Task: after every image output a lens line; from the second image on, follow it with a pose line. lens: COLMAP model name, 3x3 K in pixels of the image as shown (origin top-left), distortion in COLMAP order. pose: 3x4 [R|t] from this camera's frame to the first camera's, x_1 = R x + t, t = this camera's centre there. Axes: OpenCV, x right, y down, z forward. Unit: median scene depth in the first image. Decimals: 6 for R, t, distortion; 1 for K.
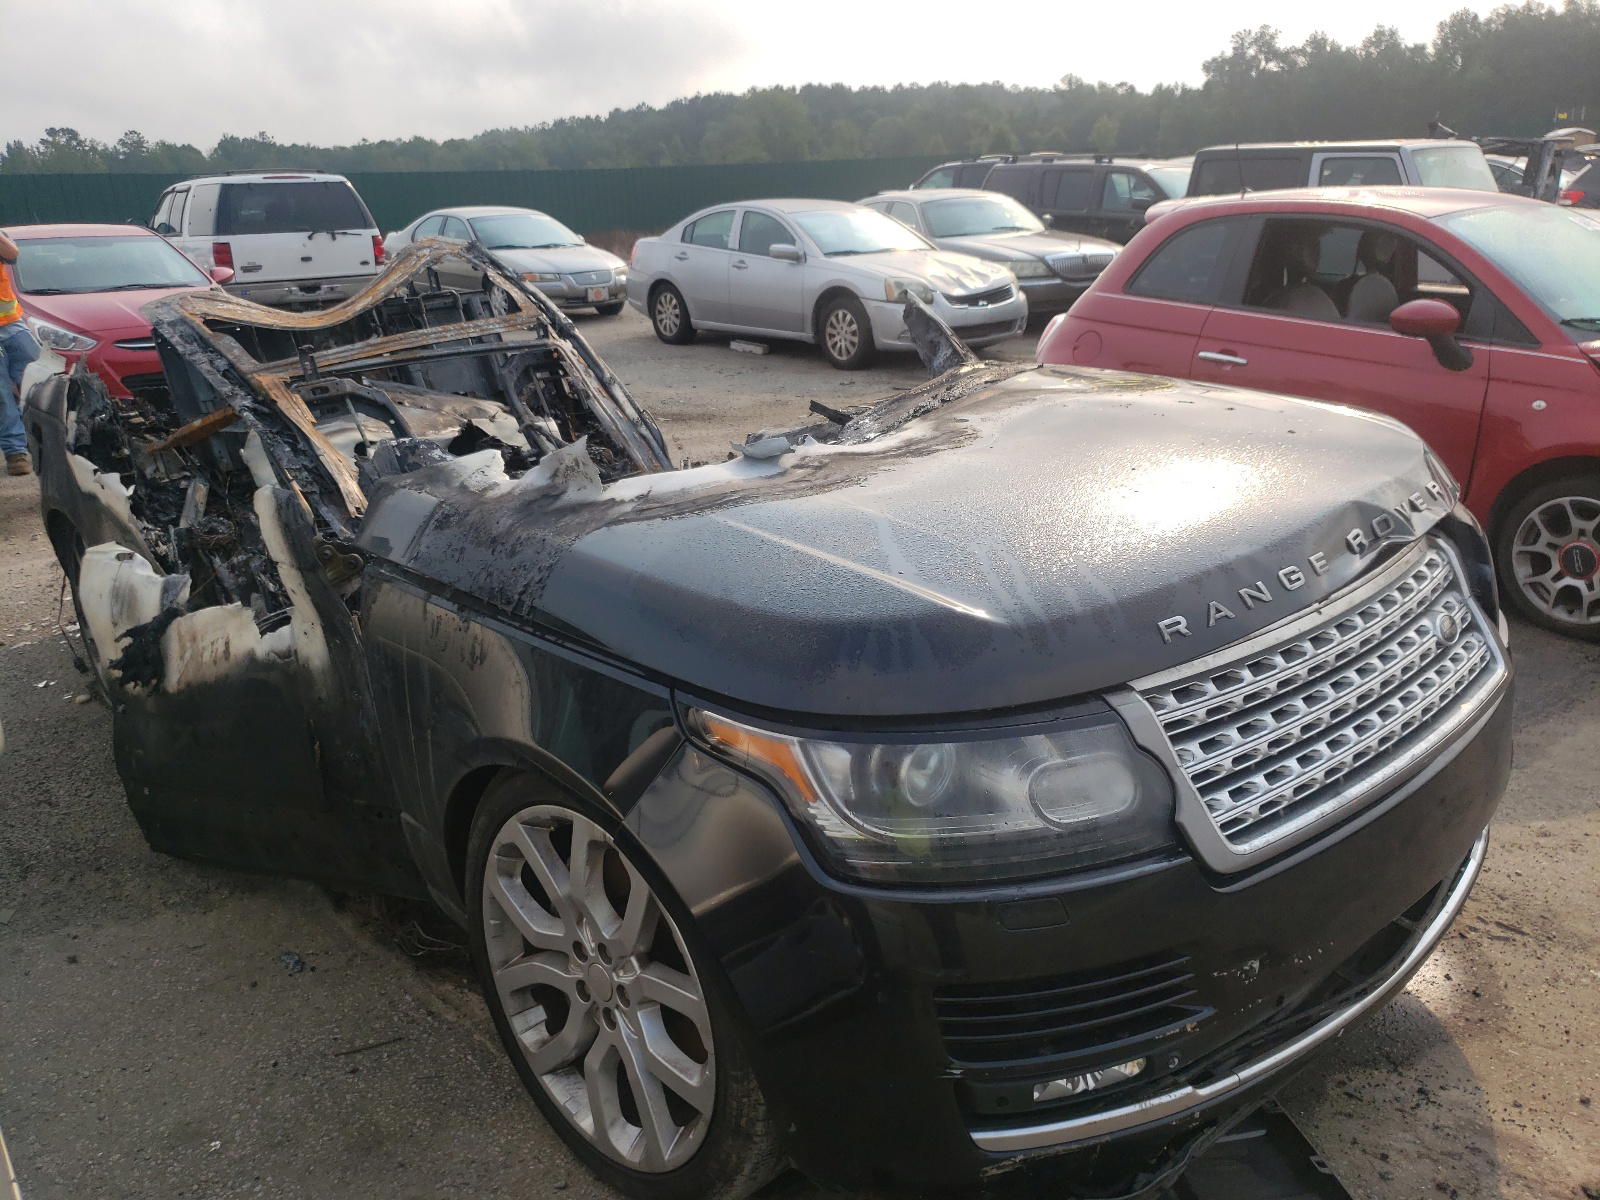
lens RADIAL K [[1244.6, 0, 838.7], [0, 1244.6, 591.6], [0, 0, 1]] dist [-0.002738, 0.011839]
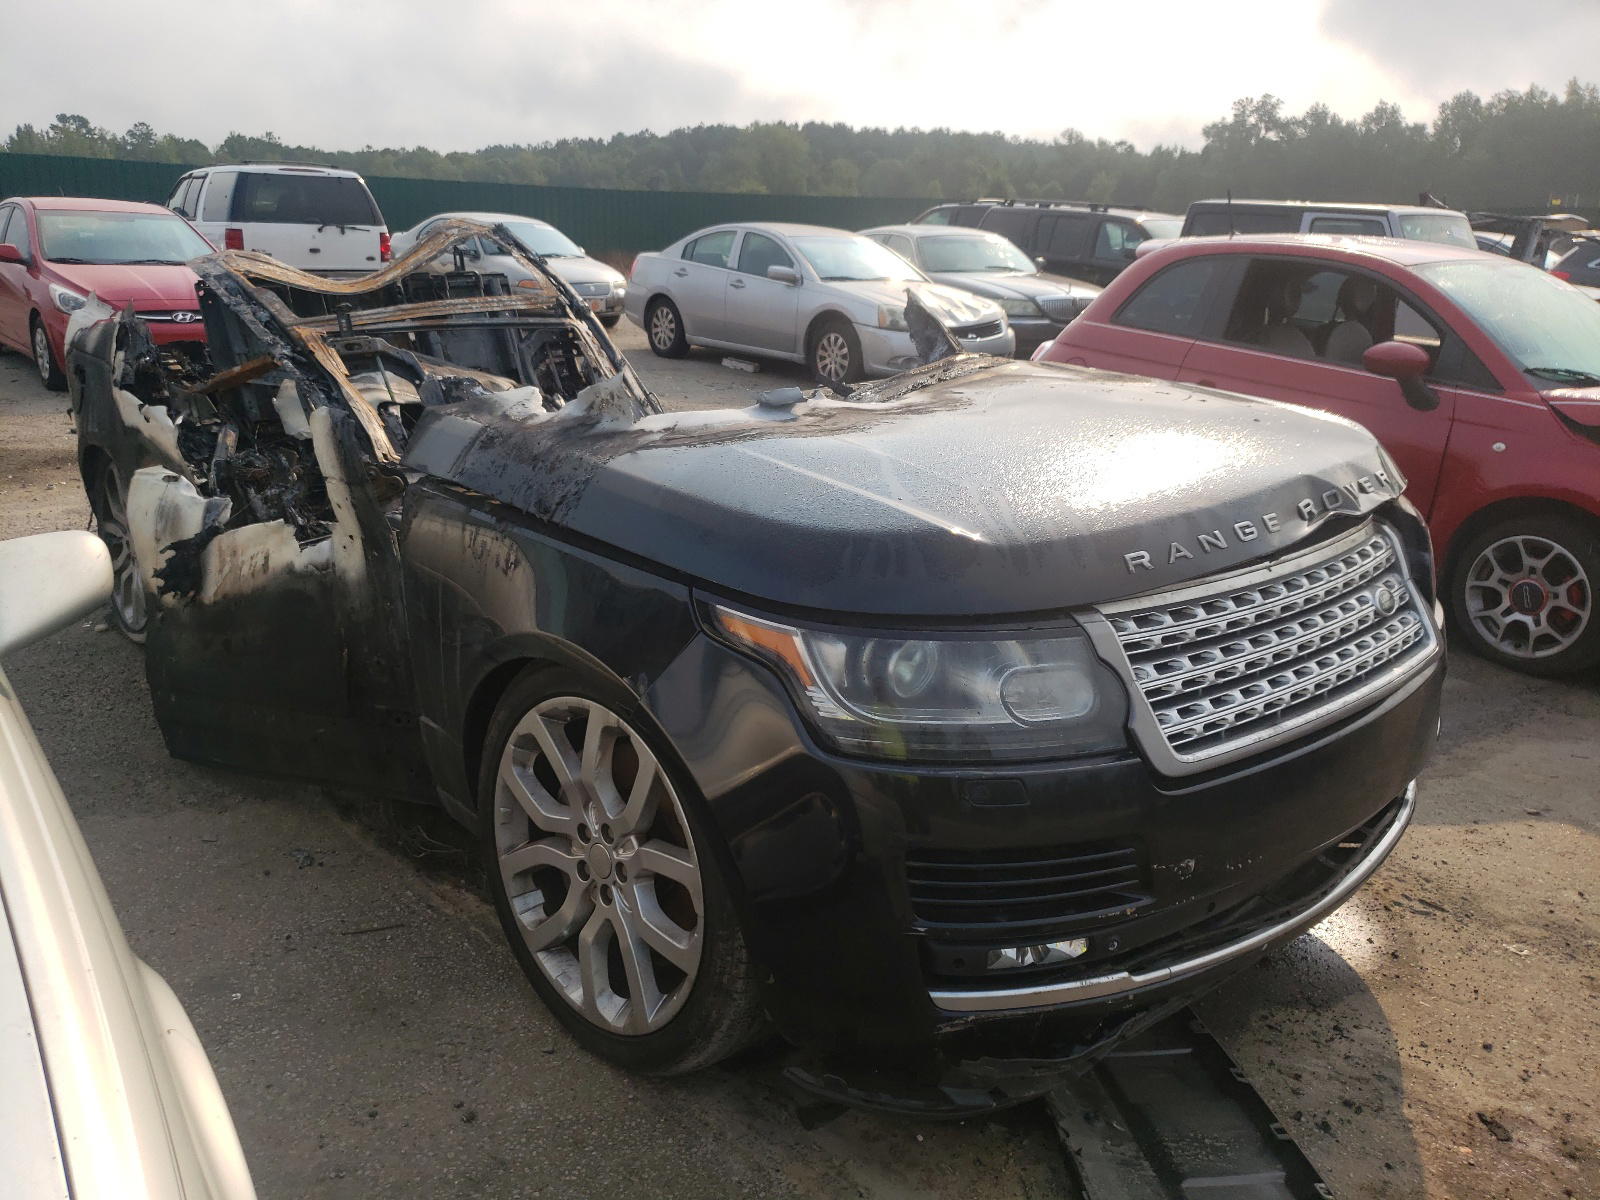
lens RADIAL K [[1235.9, 0, 800.0], [0, 1235.9, 600.0], [0, 0, 1]] dist [0.004902, -0.003366]
pose [[0.997498, 0.070358, -0.006865, -0.017460], [-0.070465, 0.997369, -0.016994, 0.066863], [0.005652, 0.017435, 0.999832, -0.080114]]
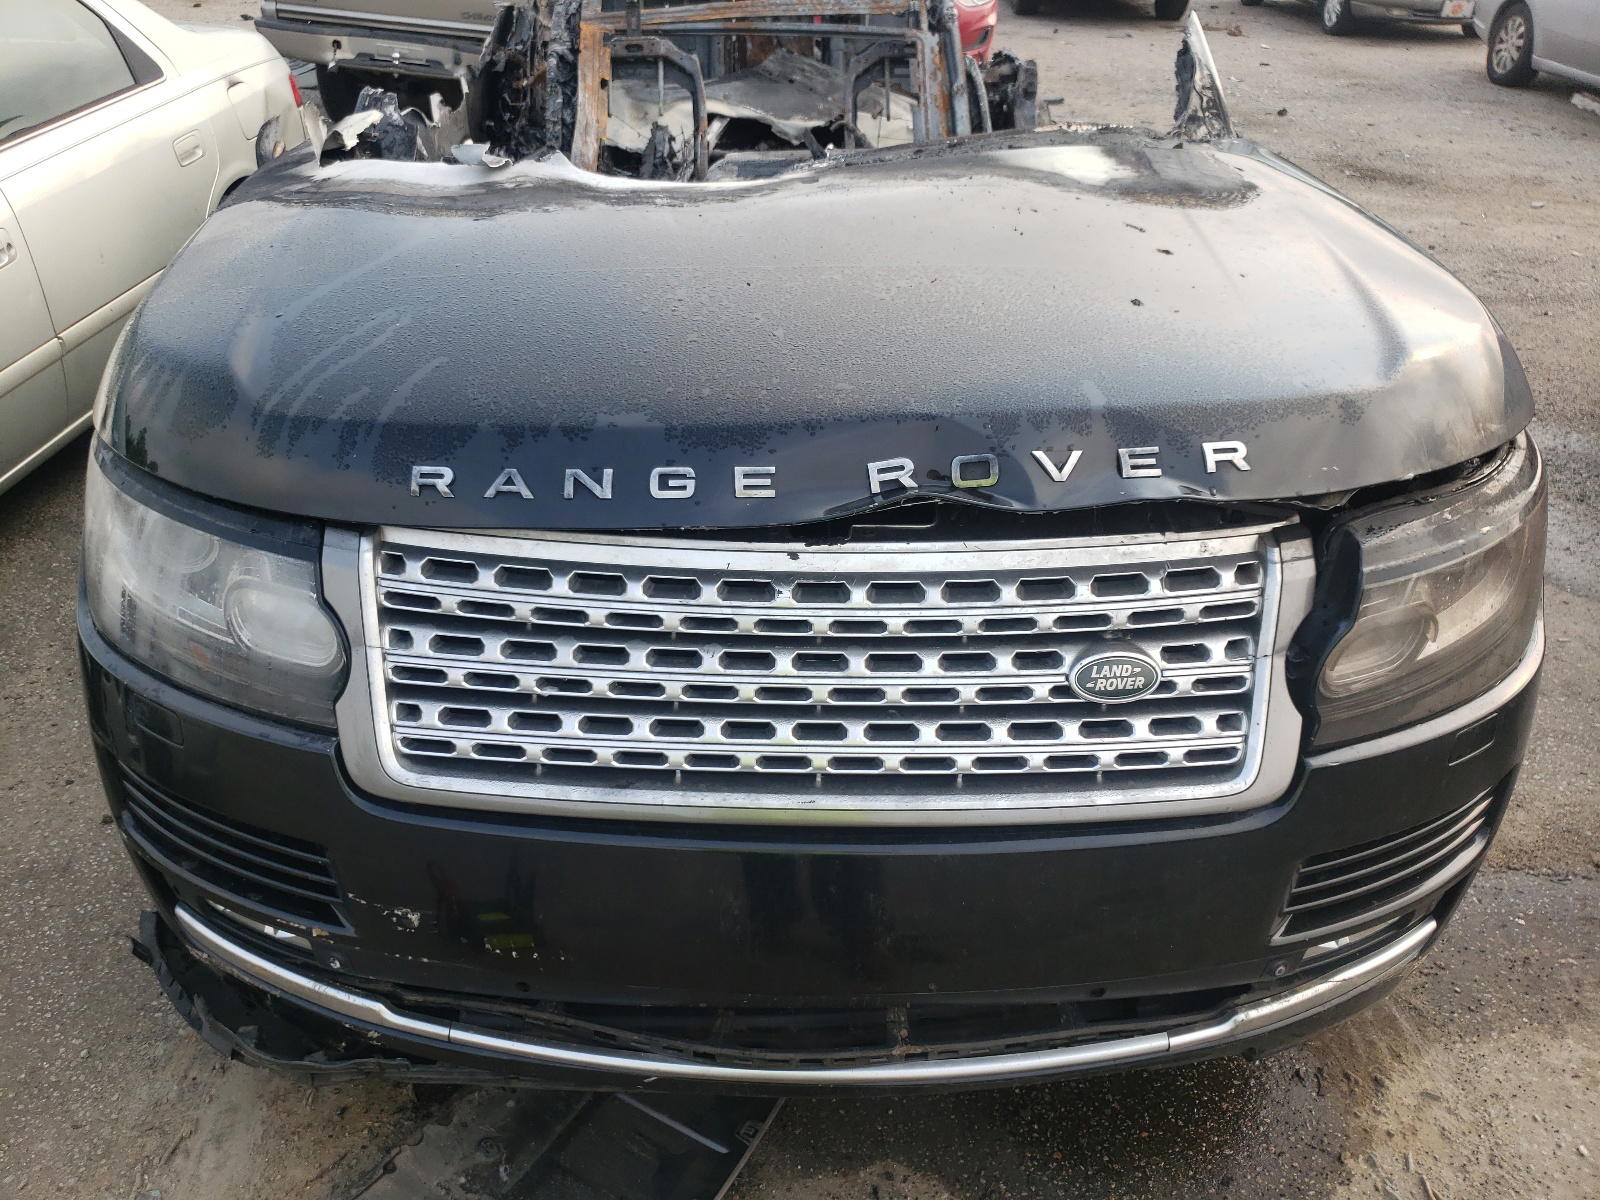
lens RADIAL K [[1251.2, 0, 733.5], [0, 1251.2, 591.4], [0, 0, 1]] dist [0.015146, 0.002123]
pose [[0.739086, 0.383604, -0.553714, 0.537461], [-0.255647, 0.920245, 0.296299, -0.113731], [0.623214, -0.077435, 0.778208, 0.330319]]
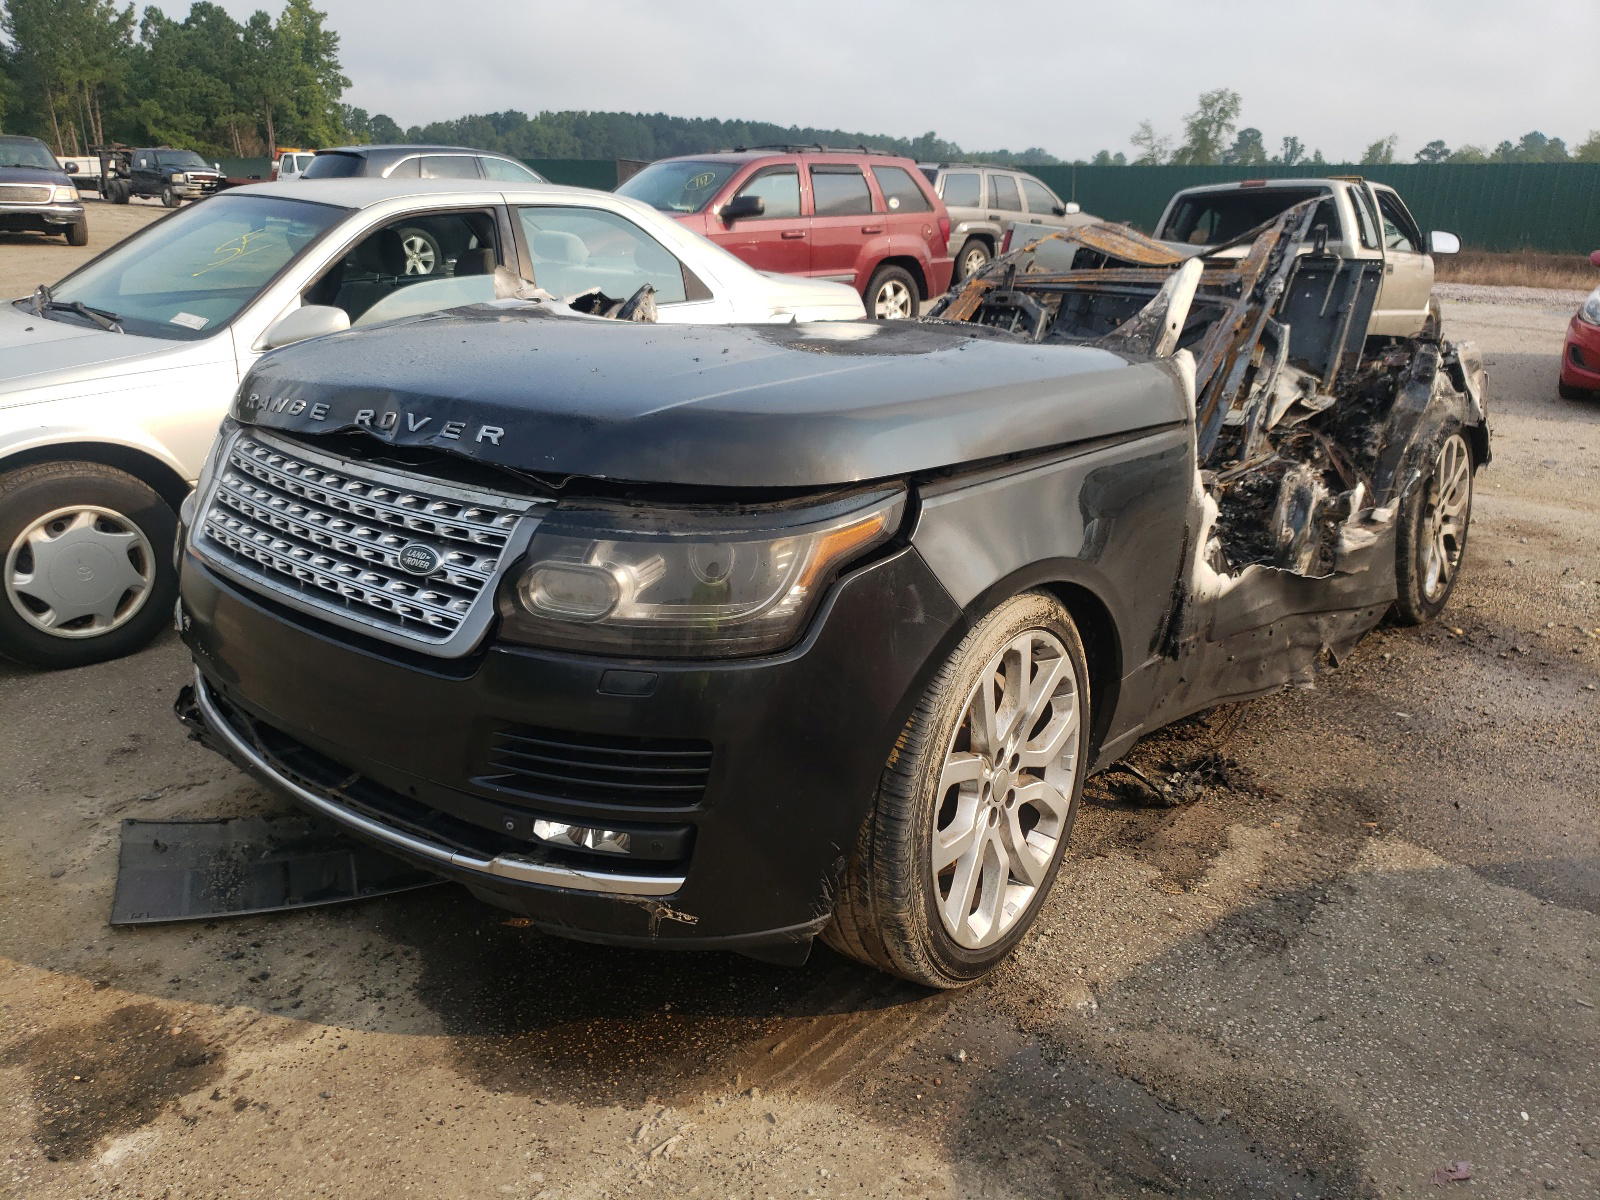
lens RADIAL K [[1235.9, 0, 800.0], [0, 1235.9, 600.0], [0, 0, 1]] dist [0.004902, -0.003366]
pose [[0.119389, 0.351156, -0.928674, 1.185767], [-0.340649, 0.893074, 0.293901, -0.272153], [0.932579, 0.281264, 0.226244, 0.889963]]
